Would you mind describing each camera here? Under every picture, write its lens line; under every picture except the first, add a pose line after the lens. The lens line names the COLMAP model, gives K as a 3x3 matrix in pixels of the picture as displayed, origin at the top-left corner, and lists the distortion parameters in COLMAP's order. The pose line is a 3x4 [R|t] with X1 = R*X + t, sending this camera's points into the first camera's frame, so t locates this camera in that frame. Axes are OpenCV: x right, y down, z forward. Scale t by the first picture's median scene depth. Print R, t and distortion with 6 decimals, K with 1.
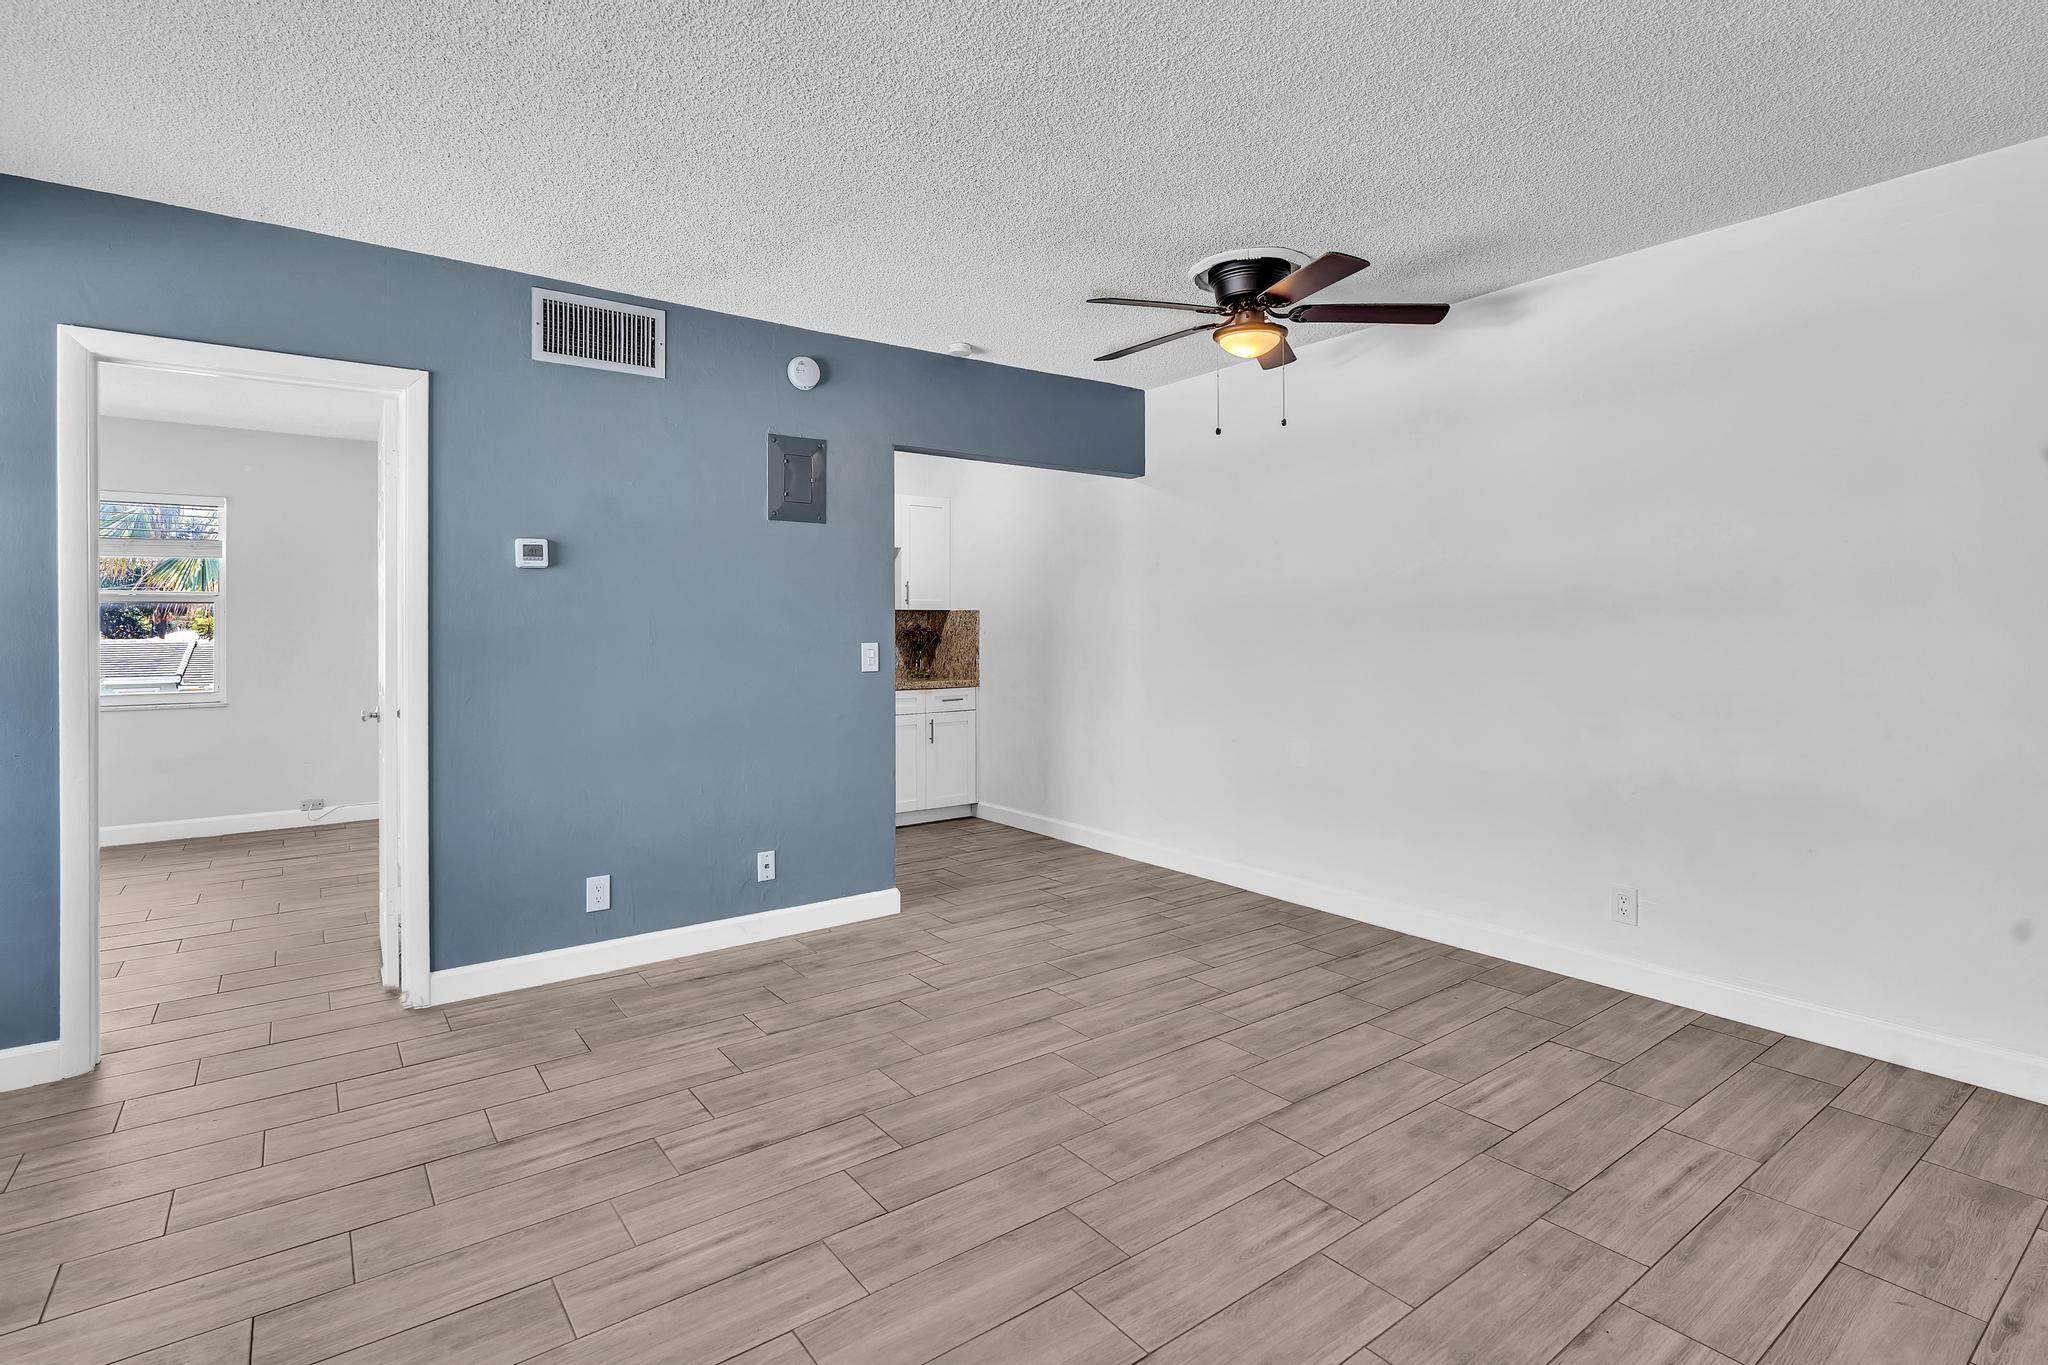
lens RADIAL K [[974.7, 0, 1018.0], [0, 974.7, 636.6], [0, 0, 1]] dist [-0.005621, 0.000278]
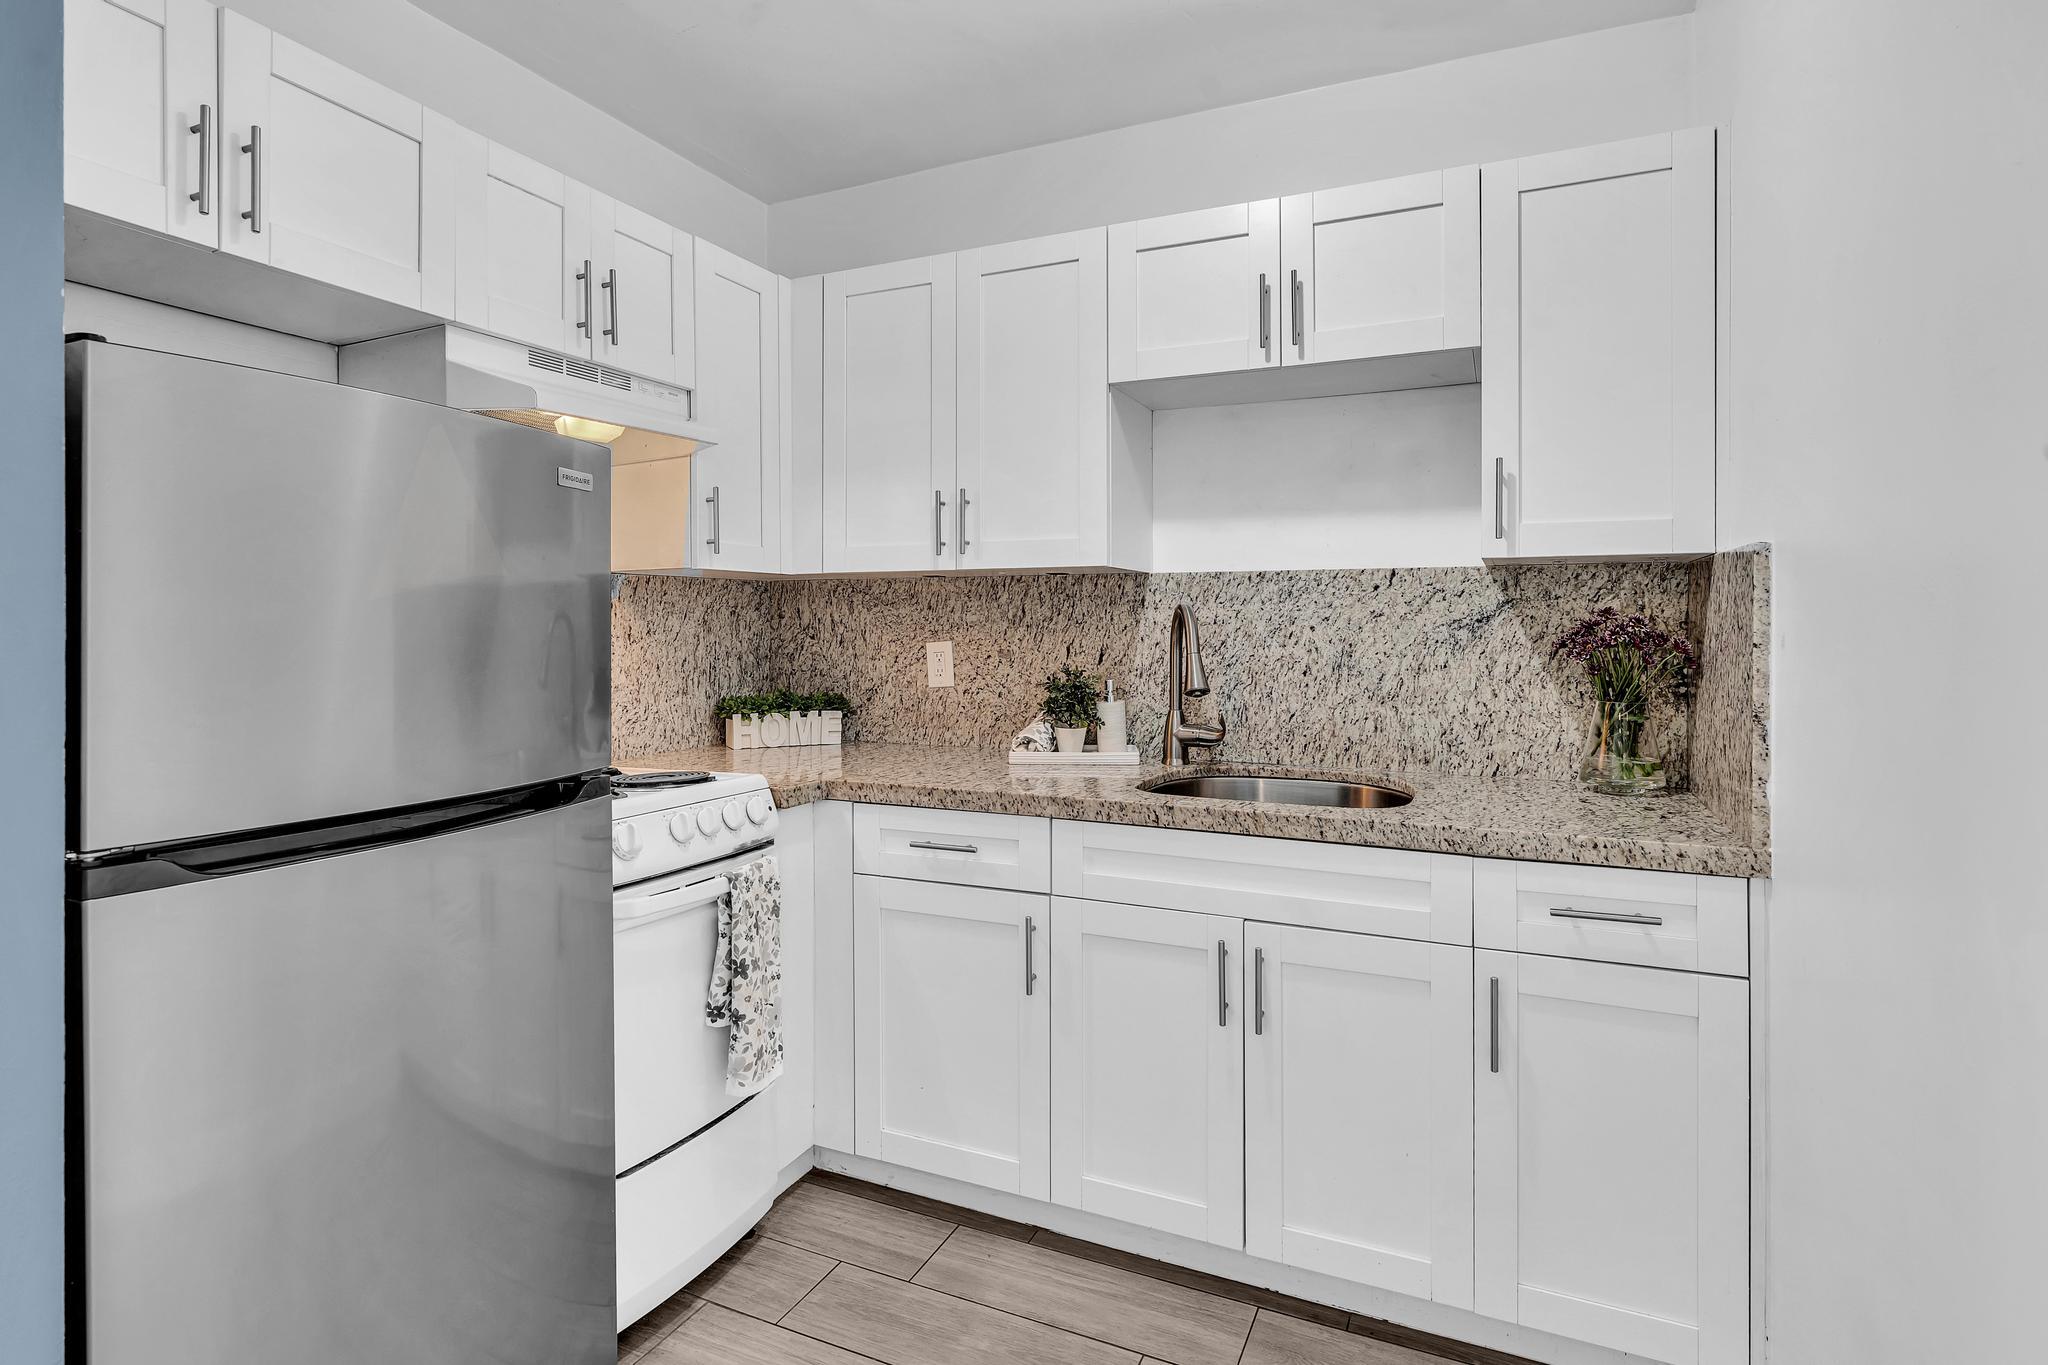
lens RADIAL K [[1044.2, 0, 1017.8], [0, 1044.2, 619.0], [0, 0, 1]] dist [0.000673, 0.000502]
pose [[0.480701, -0.004175, -0.876874, 0.176328], [-0.004464, 0.999964, -0.007209, -0.013463], [0.876873, 0.007379, 0.480666, 1.446616]]
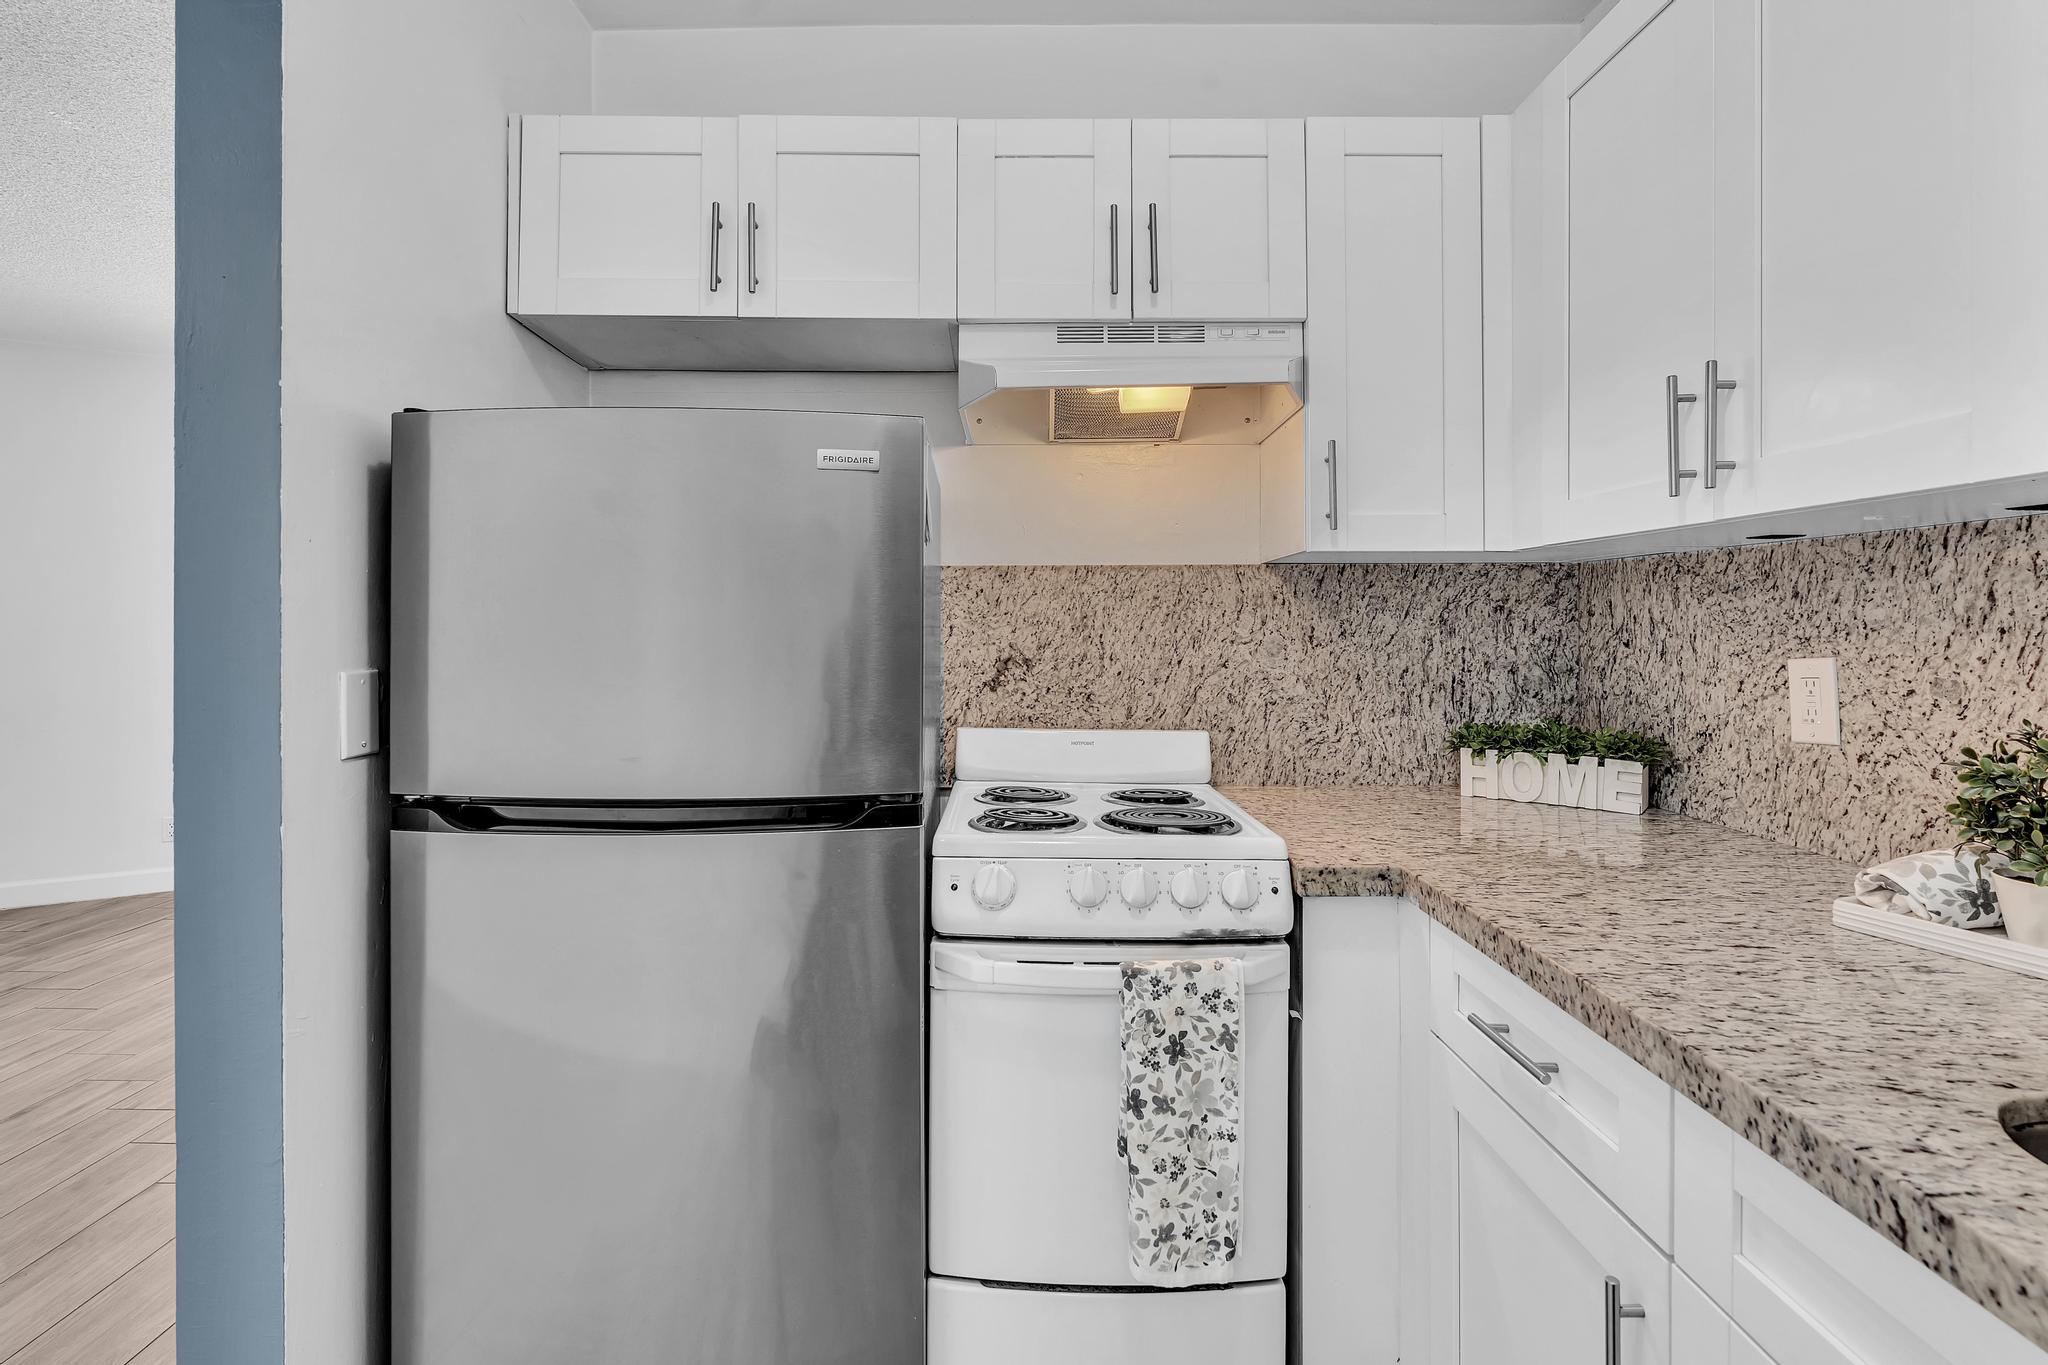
lens RADIAL K [[947.1, 0, 1016.1], [0, 947.1, 622.5], [0, 0, 1]] dist [-0.005403, 0.000818]
pose [[-0.594175, 0.000119, -0.804335, -0.072538], [-0.005272, 0.999978, 0.004042, -0.016279], [0.804318, 0.006643, -0.594162, 1.776695]]
